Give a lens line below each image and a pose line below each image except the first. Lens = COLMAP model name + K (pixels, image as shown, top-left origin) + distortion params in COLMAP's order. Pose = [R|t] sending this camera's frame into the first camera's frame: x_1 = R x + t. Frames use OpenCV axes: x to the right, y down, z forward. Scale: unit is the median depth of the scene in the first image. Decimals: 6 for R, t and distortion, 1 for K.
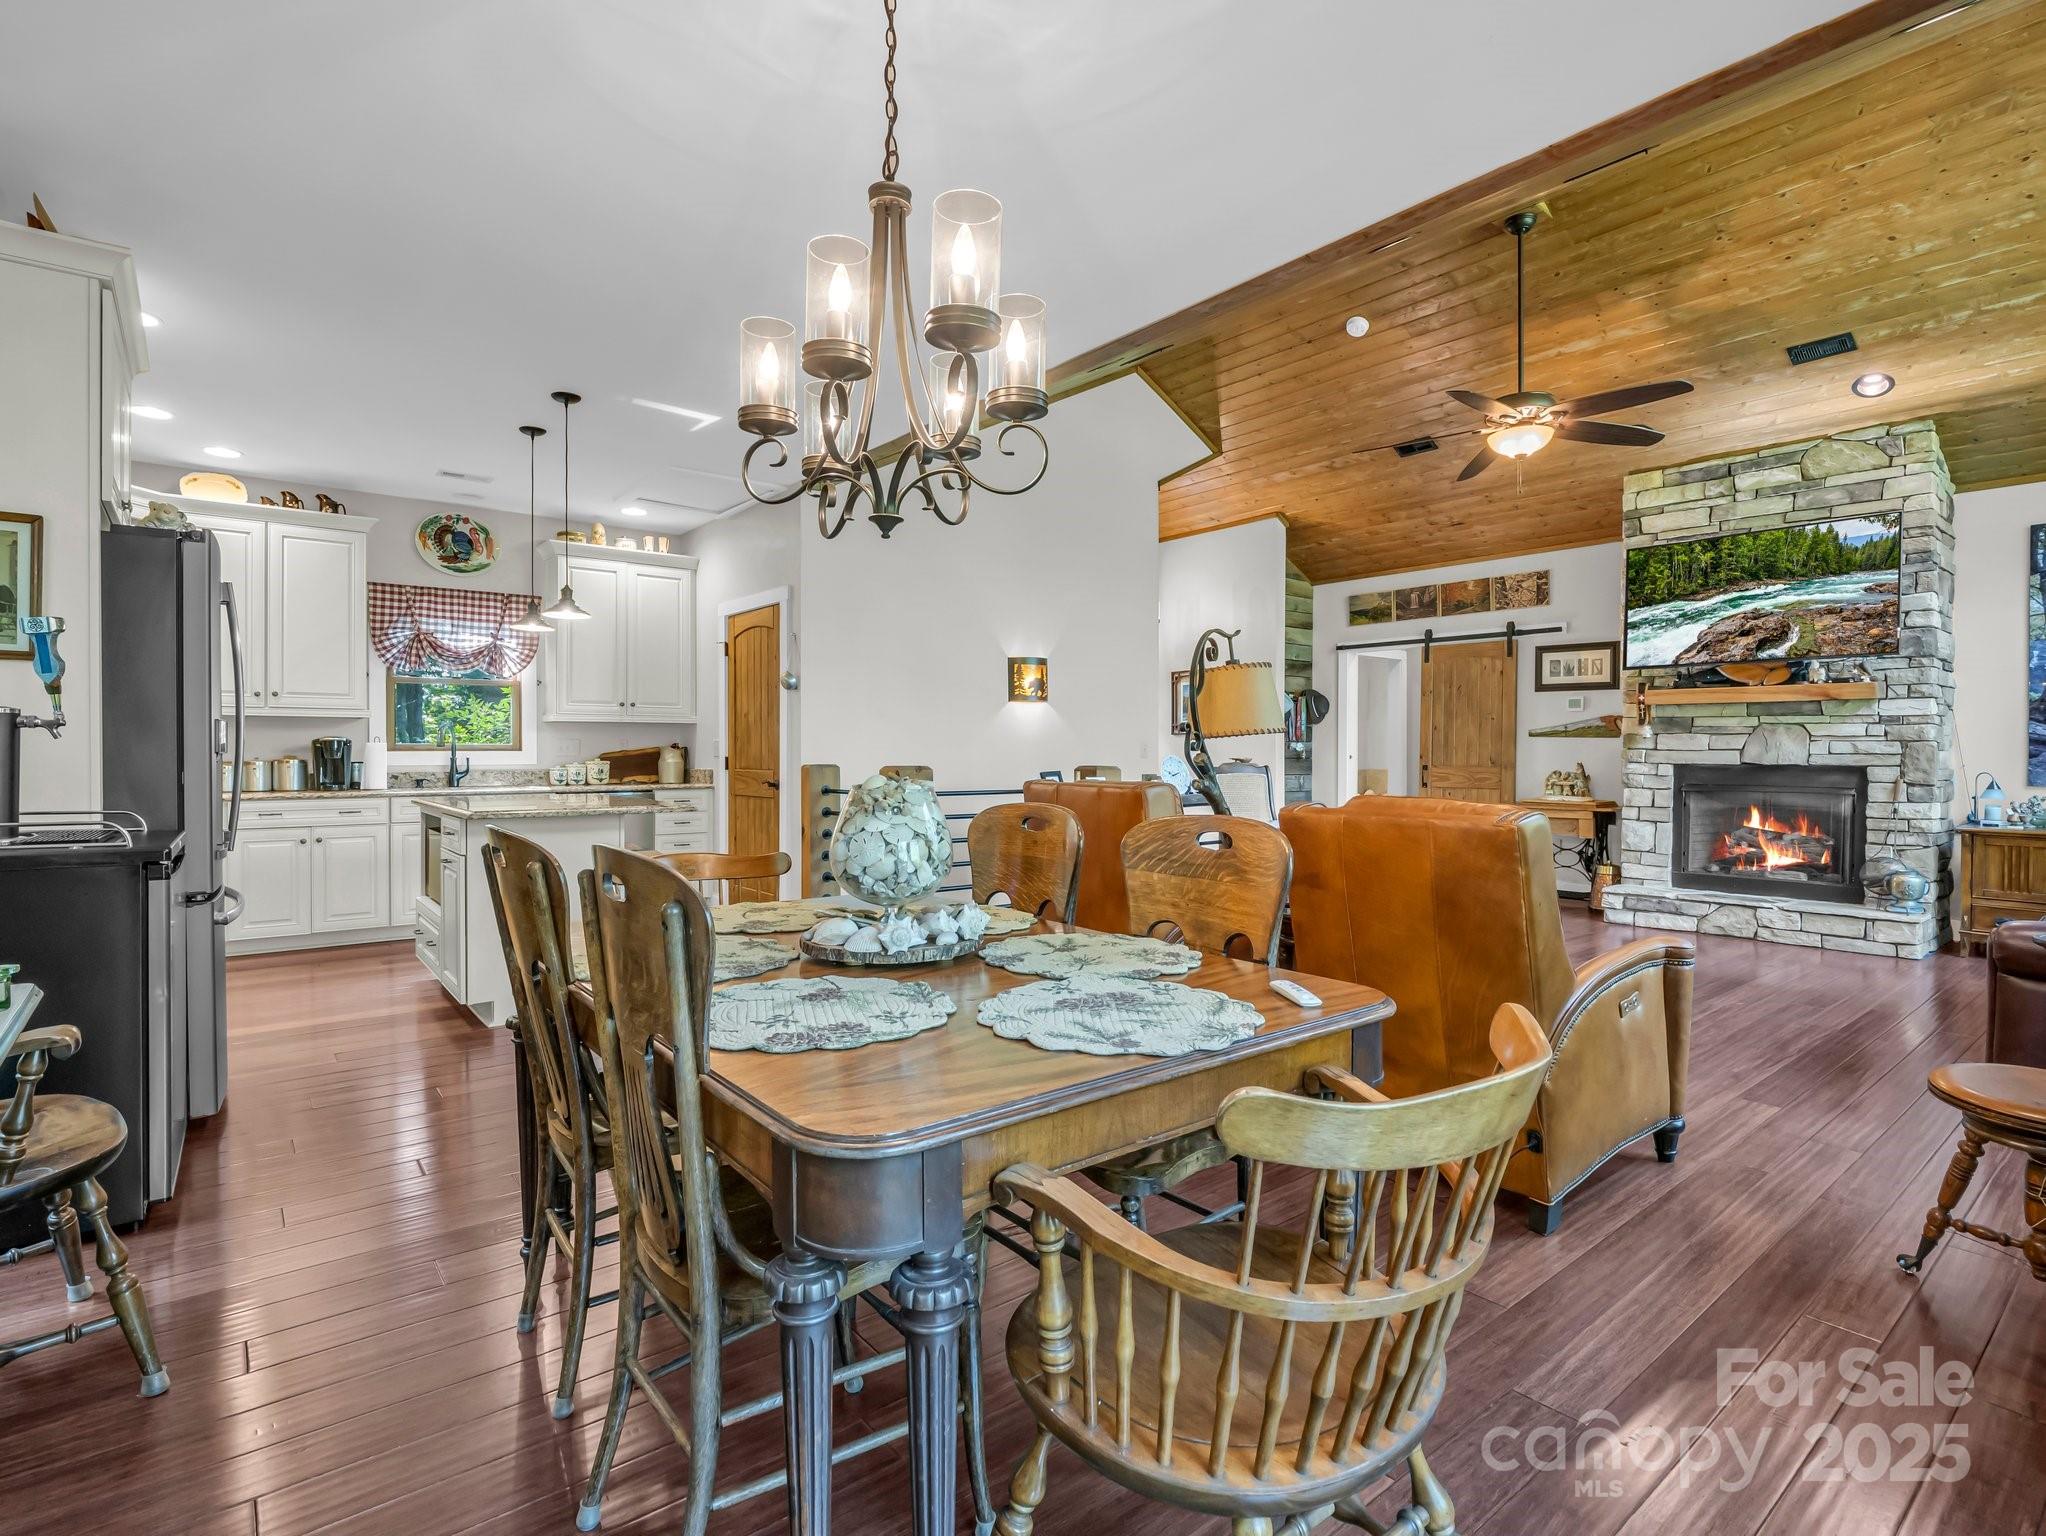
lens RADIAL K [[1044.4, 0, 1083.5], [0, 1044.4, 770.0], [0, 0, 1]] dist [-0.052980, 0.012050]
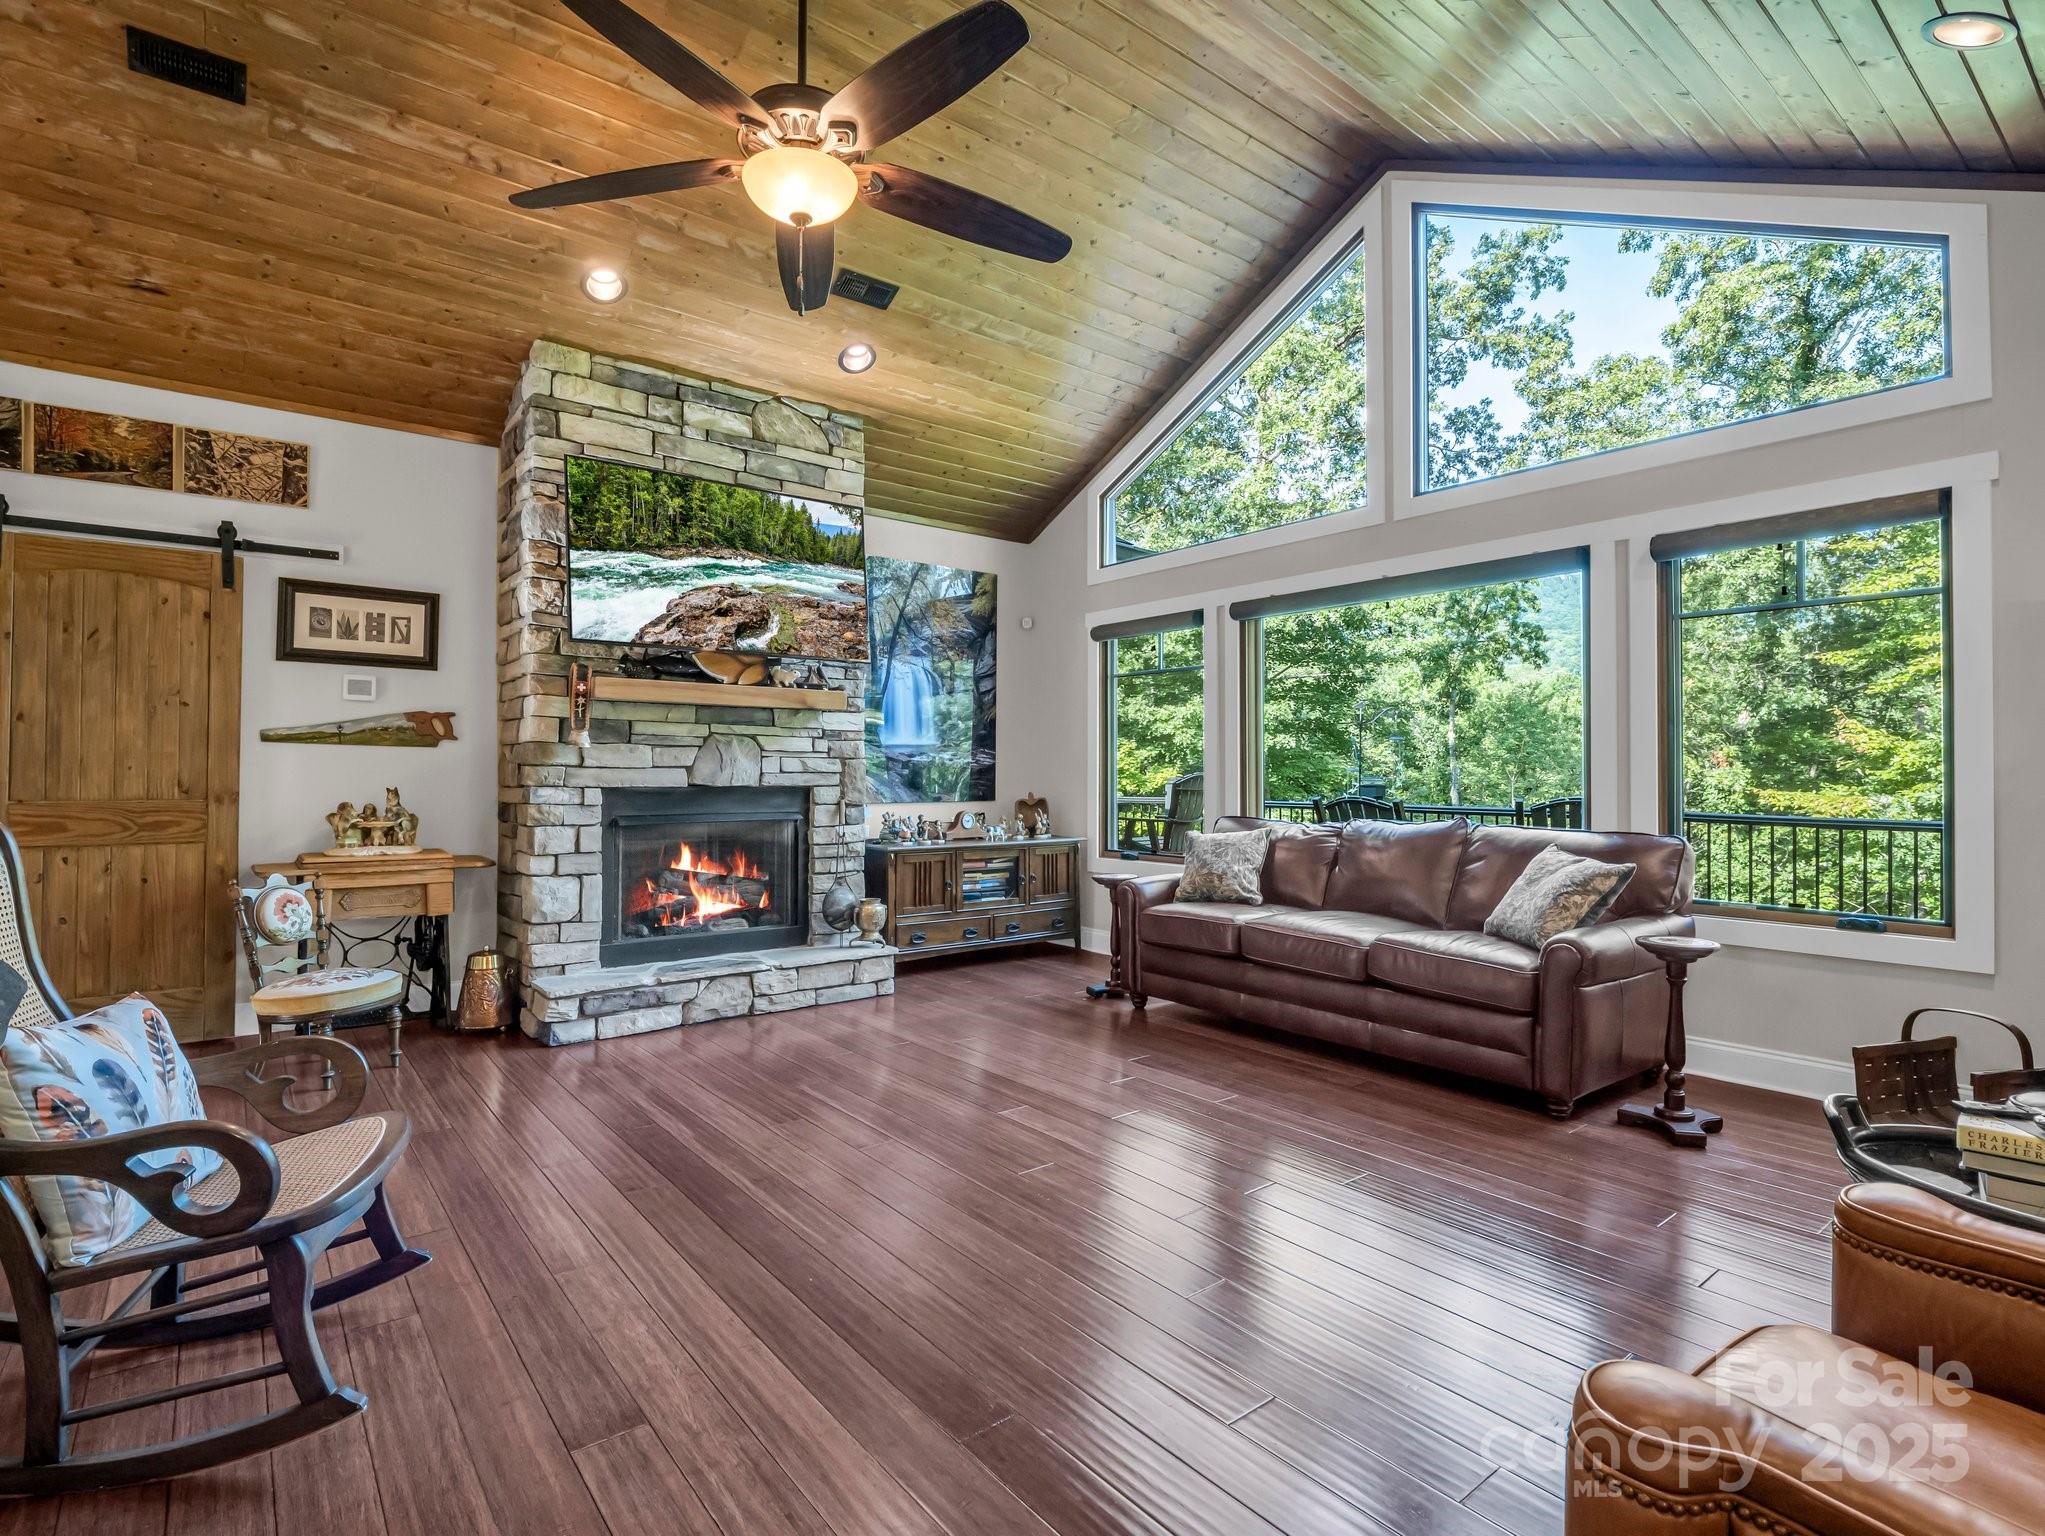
lens RADIAL K [[997.4, 0, 995.6], [0, 997.4, 762.2], [0, 0, 1]] dist [-0.014253, -0.000756]
pose [[0.073848, 0.009557, 0.997224, -0.072372], [0.016272, 0.999809, -0.010786, -0.012290], [-0.997137, 0.017023, 0.073678, 0.738368]]
